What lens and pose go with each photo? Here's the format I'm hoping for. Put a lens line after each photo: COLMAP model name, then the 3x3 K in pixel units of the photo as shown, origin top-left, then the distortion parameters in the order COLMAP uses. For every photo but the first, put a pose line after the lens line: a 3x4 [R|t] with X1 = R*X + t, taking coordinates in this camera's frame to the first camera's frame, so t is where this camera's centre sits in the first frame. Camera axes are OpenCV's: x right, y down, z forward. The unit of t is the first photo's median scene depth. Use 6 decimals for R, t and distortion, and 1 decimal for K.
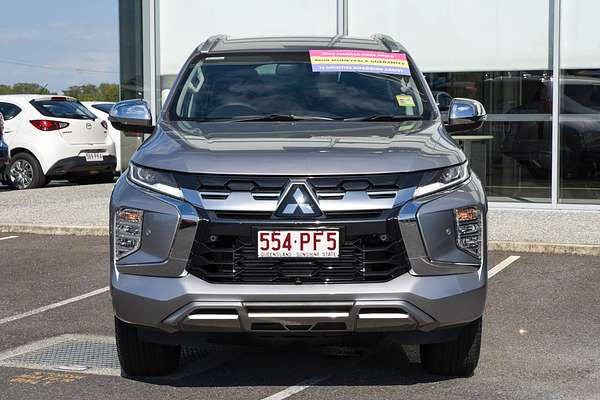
lens RADIAL K [[964.9, 0, 299.7], [0, 964.9, 199.6], [0, 0, 1]] dist [-0.245986, 0.000000]
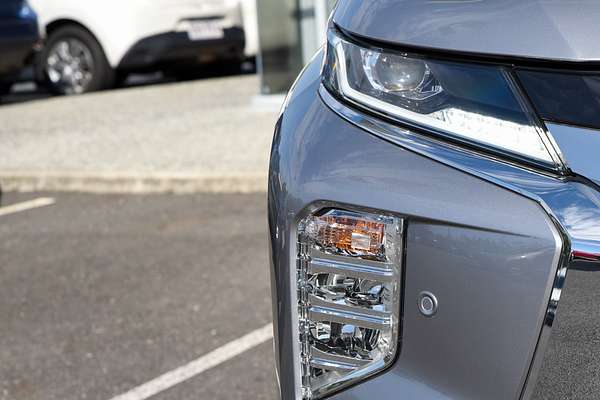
lens RADIAL K [[1157.2, 0, 301.5], [0, 1157.2, 201.1], [0, 0, 1]] dist [-0.052159, 0.000000]
pose [[0.990735, -0.021972, -0.134020, -0.093188], [0.035903, 0.994092, 0.102432, -0.016226], [0.130977, -0.106294, 0.985671, 0.431833]]
